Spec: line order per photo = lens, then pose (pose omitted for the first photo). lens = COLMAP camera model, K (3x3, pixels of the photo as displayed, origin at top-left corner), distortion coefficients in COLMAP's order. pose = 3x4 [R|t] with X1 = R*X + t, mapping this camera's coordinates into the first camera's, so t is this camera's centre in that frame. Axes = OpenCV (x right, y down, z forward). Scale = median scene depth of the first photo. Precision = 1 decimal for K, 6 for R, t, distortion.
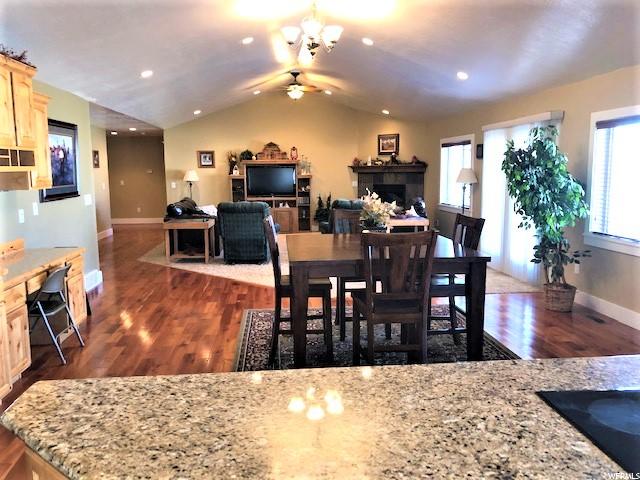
lens RADIAL K [[527.7, 0, 319.7], [0, 527.7, 240.7], [0, 0, 1]] dist [-0.002234, 0.000154]
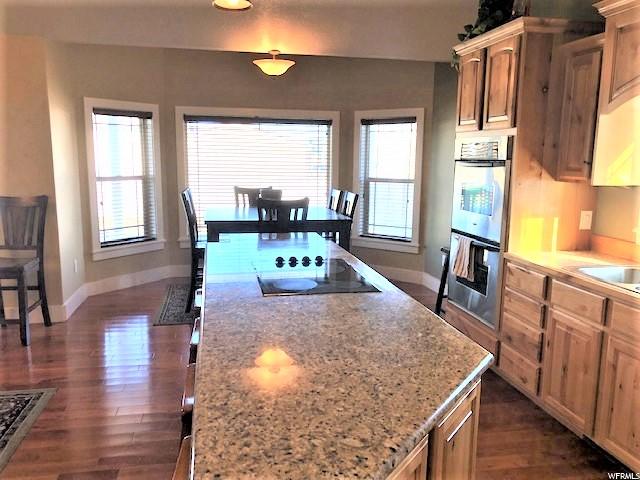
lens RADIAL K [[527.7, 0, 319.3], [0, 527.7, 240.1], [0, 0, 1]] dist [-0.002234, 0.000154]
pose [[-0.102687, -0.161667, 0.981488, -0.669225], [0.115882, 0.978042, 0.173223, -0.070832], [-0.987941, 0.131524, -0.081698, 0.576760]]
